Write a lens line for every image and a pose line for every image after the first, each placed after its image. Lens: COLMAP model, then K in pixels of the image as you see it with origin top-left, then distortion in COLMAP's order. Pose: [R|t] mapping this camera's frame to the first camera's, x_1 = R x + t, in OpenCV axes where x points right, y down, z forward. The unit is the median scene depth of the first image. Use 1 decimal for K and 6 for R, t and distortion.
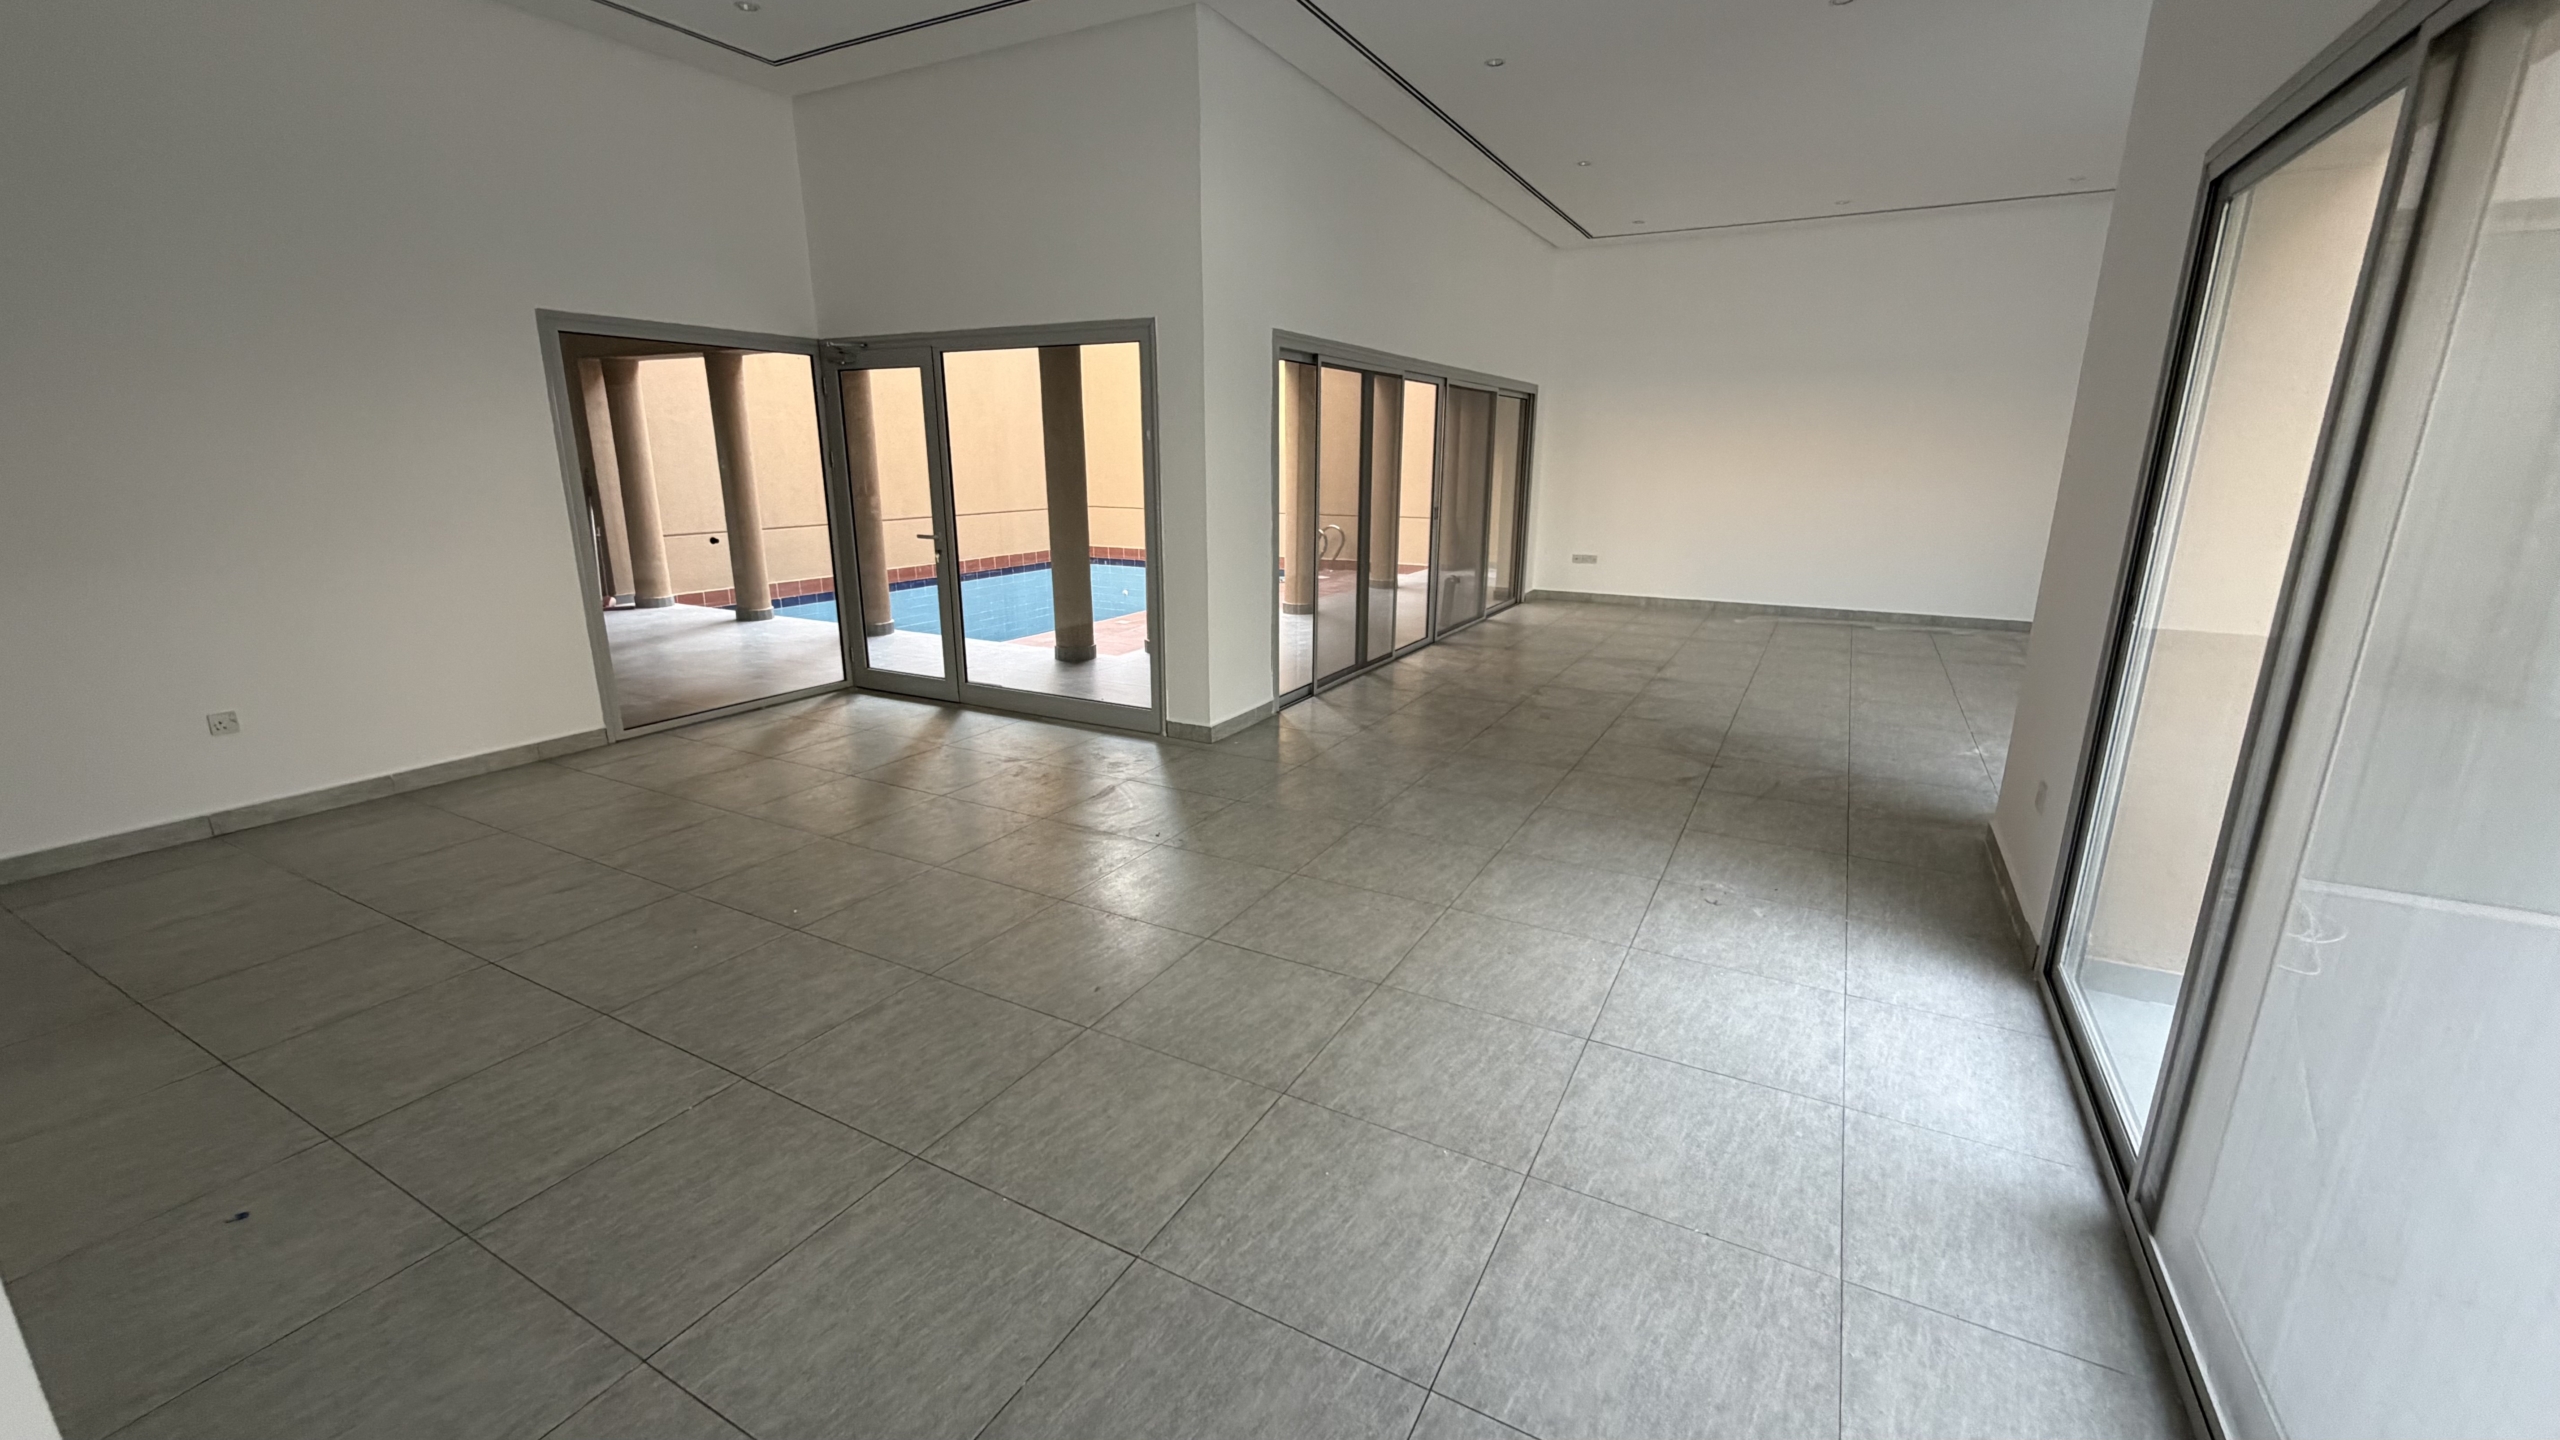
lens RADIAL K [[1018.1, 0, 1277.1], [0, 1018.1, 726.2], [0, 0, 1]] dist [0.001860, 0.000412]
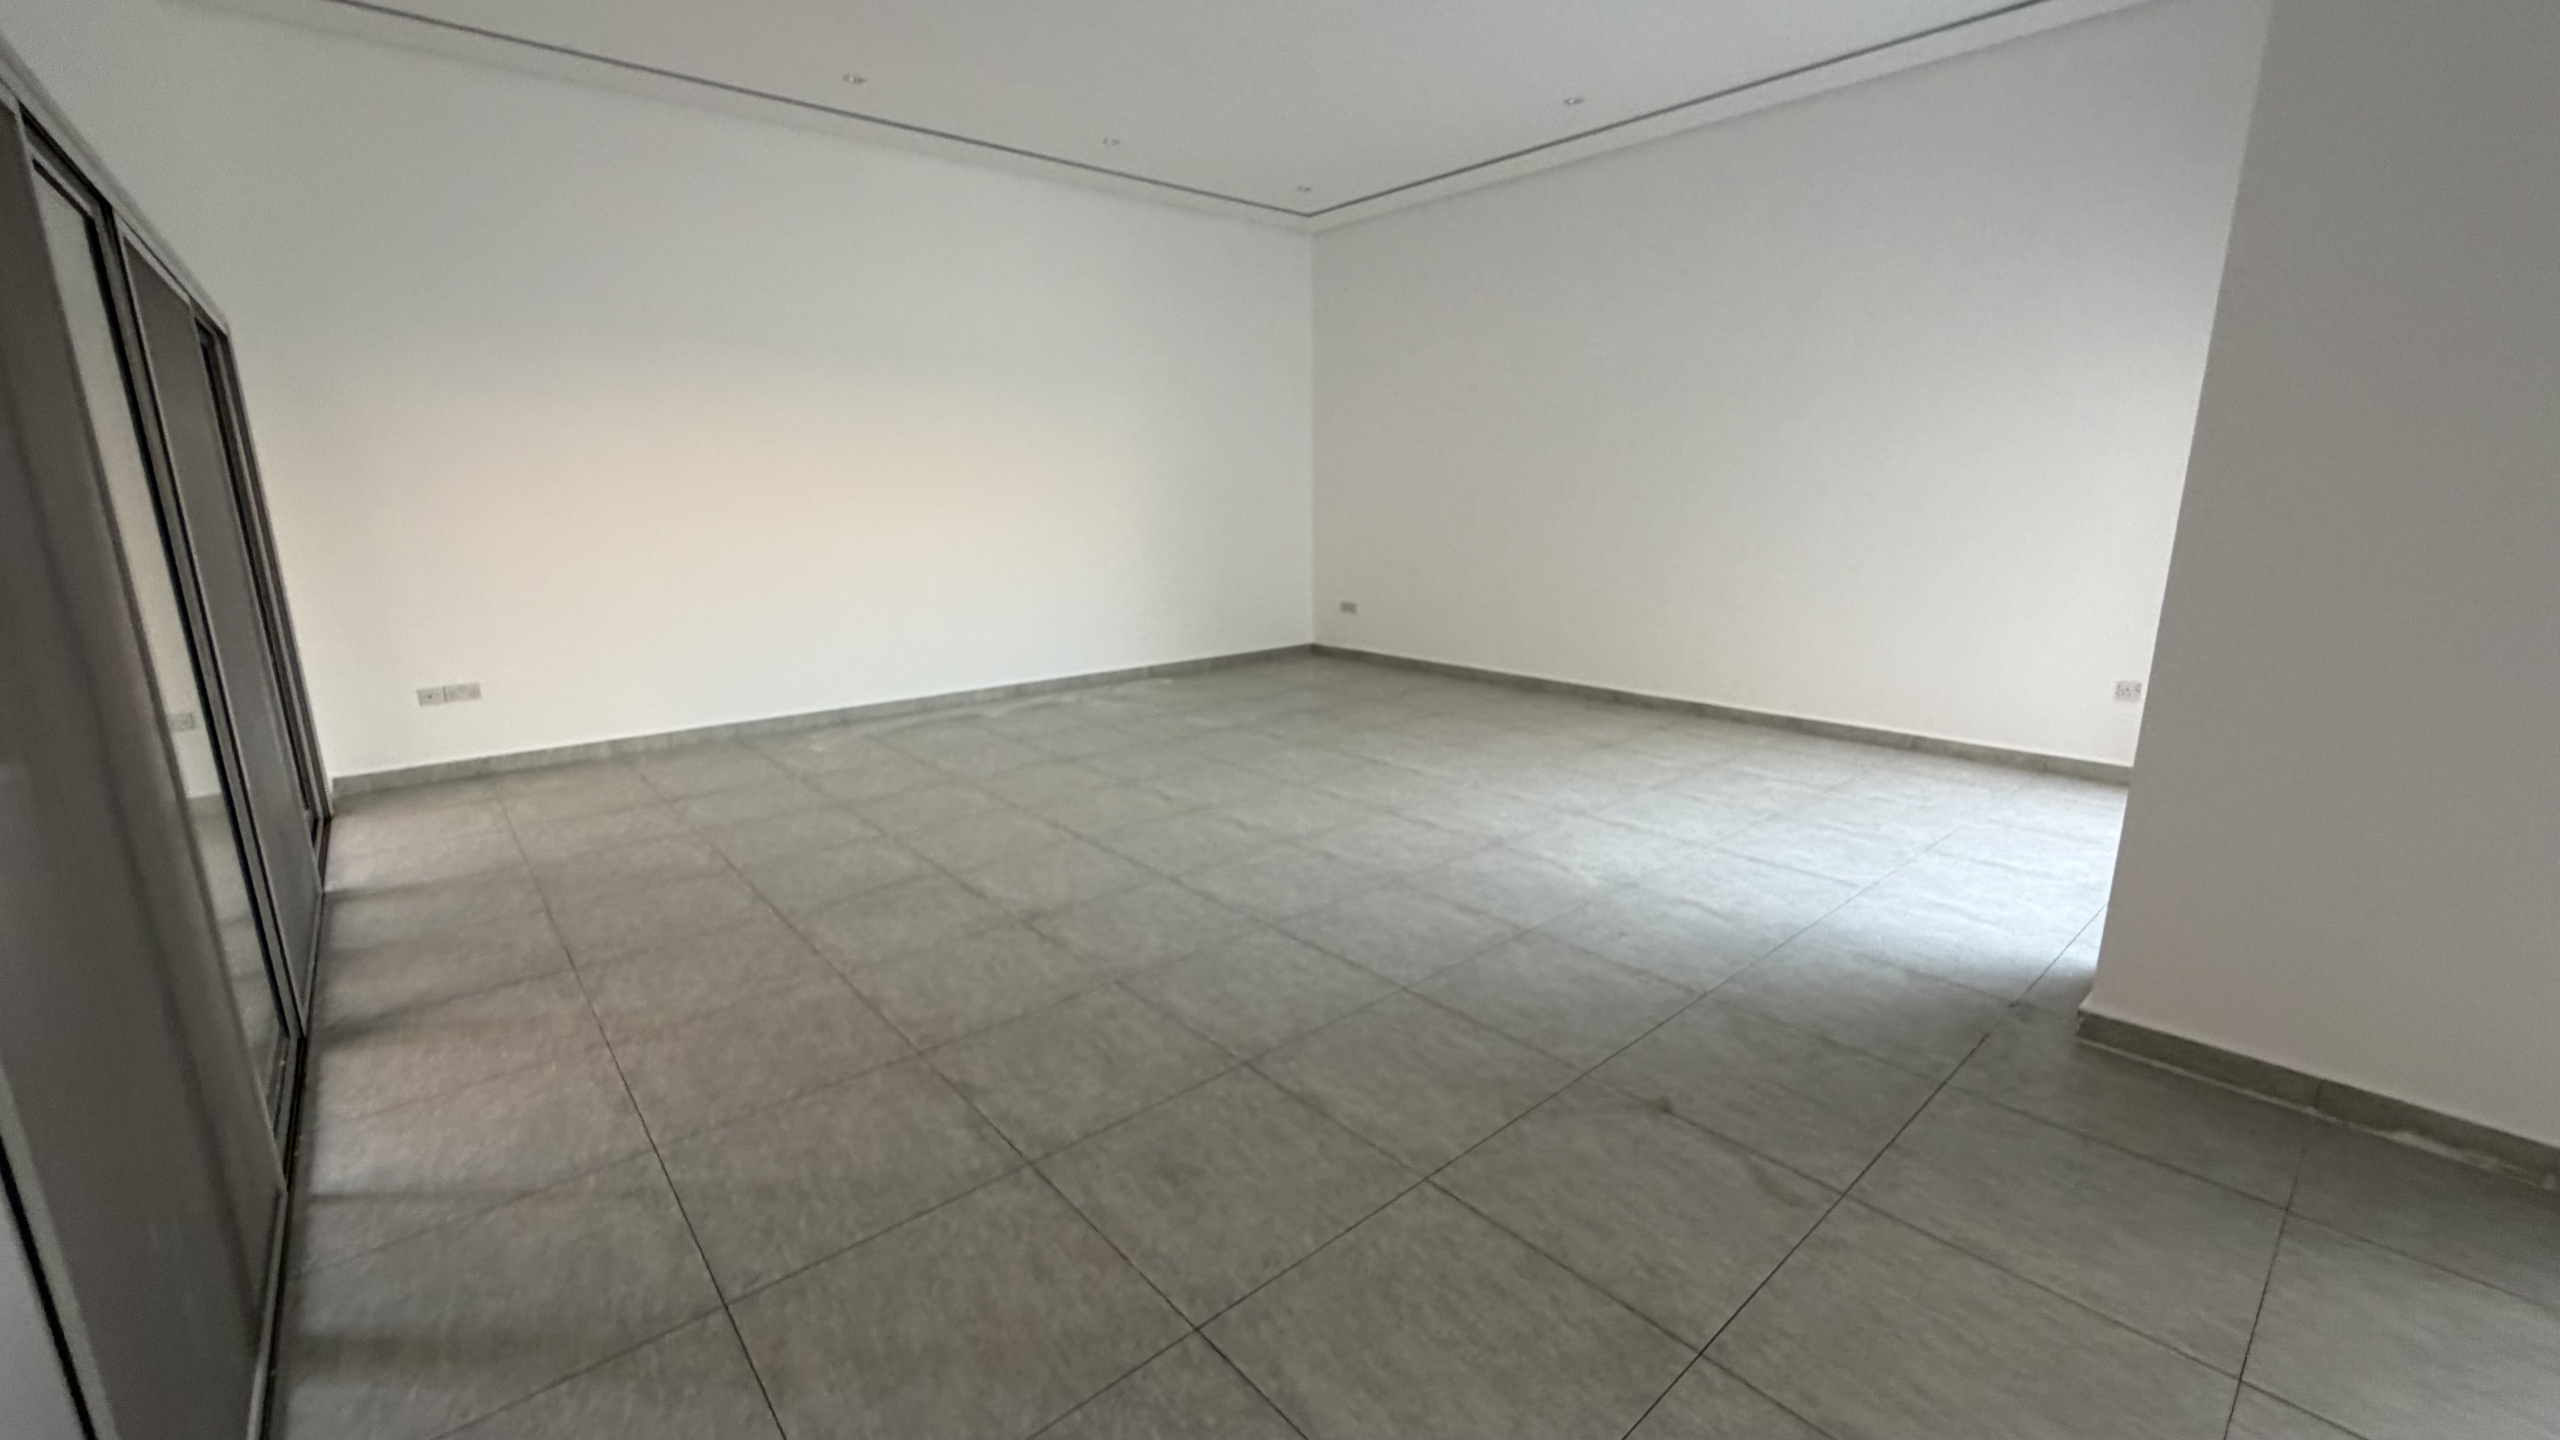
lens RADIAL K [[1018.1, 0, 1277.9], [0, 1018.1, 724.4], [0, 0, 1]] dist [0.001860, 0.000412]
pose [[0.333602, -0.207629, 0.919565, -0.018496], [0.249811, 0.960043, 0.126142, -0.235311], [-0.909013, 0.187636, 0.372140, 0.978182]]
